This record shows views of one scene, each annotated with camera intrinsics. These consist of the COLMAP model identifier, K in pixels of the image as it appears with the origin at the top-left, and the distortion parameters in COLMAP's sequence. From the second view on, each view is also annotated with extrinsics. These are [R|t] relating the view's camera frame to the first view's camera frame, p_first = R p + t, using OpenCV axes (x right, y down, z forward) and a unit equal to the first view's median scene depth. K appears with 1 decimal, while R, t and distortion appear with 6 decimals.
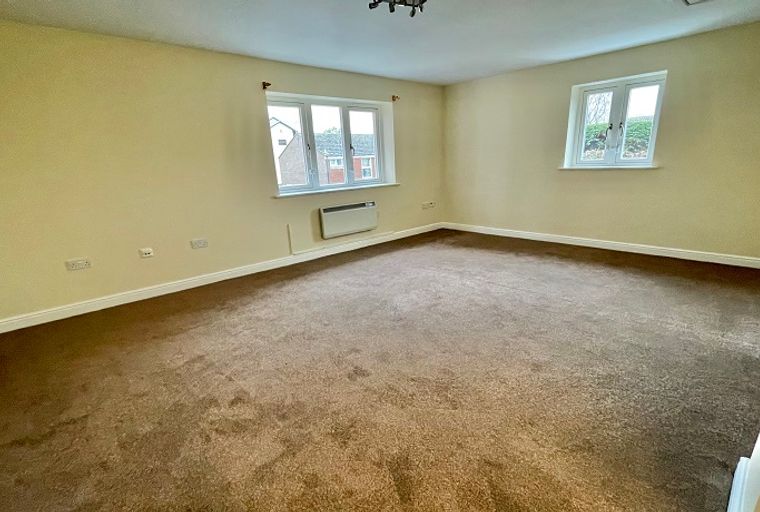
lens RADIAL K [[371.7, 0, 381.0], [0, 371.7, 265.8], [0, 0, 1]] dist [-0.004800, -0.000420]
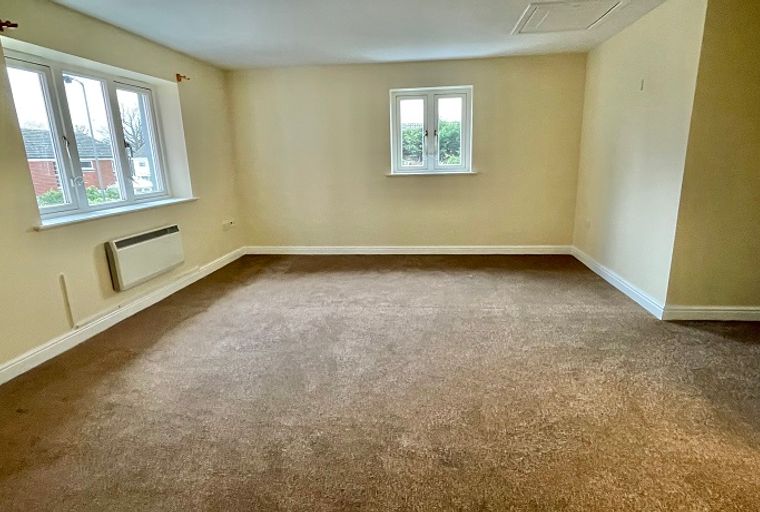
lens RADIAL K [[460.9, 0, 380.0], [0, 460.9, 256.0], [0, 0, 1]] dist [0.002447, 0.000953]
pose [[0.764316, -0.116160, 0.634293, -0.304847], [0.171480, 0.984837, -0.026275, -0.037943], [-0.621624, 0.128851, 0.772646, 0.158044]]
